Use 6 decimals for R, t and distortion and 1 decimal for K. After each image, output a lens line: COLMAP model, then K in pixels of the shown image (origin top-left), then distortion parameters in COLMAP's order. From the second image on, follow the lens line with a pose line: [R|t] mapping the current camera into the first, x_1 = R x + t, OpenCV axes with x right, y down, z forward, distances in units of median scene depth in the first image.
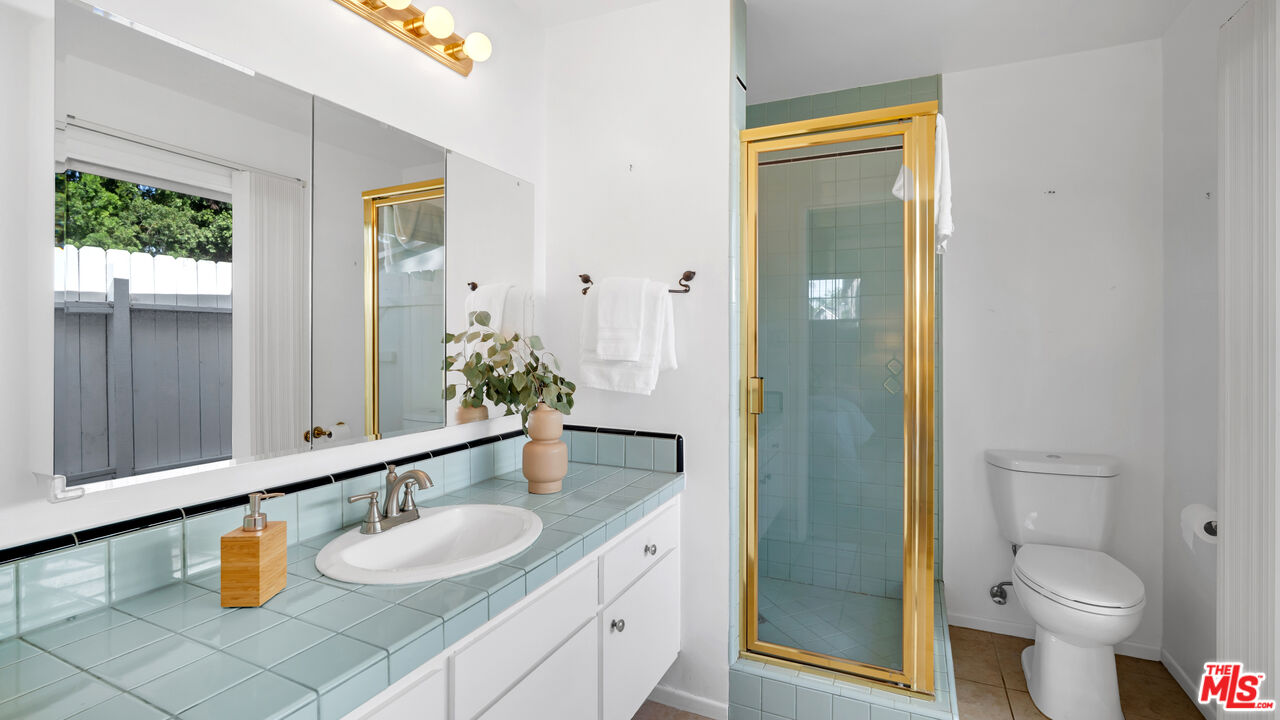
lens RADIAL K [[570.9, 0, 655.0], [0, 570.9, 335.2], [0, 0, 1]] dist [-0.012567, 0.002391]
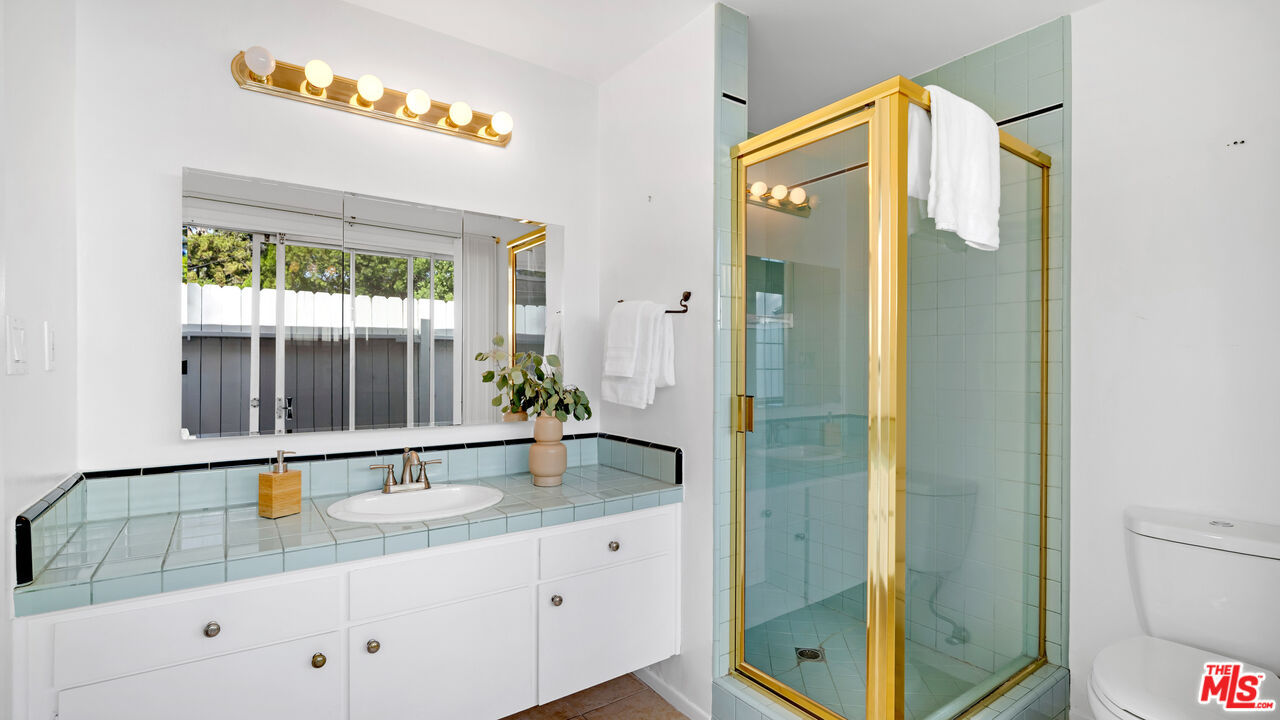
lens RADIAL K [[570.9, 0, 644.6], [0, 570.9, 366.0], [0, 0, 1]] dist [-0.012567, 0.002391]
pose [[0.870051, 0.000541, -0.492962, 0.515420], [0.001379, 0.999993, 0.003532, 0.019679], [0.492960, -0.003753, 0.870044, 0.058585]]
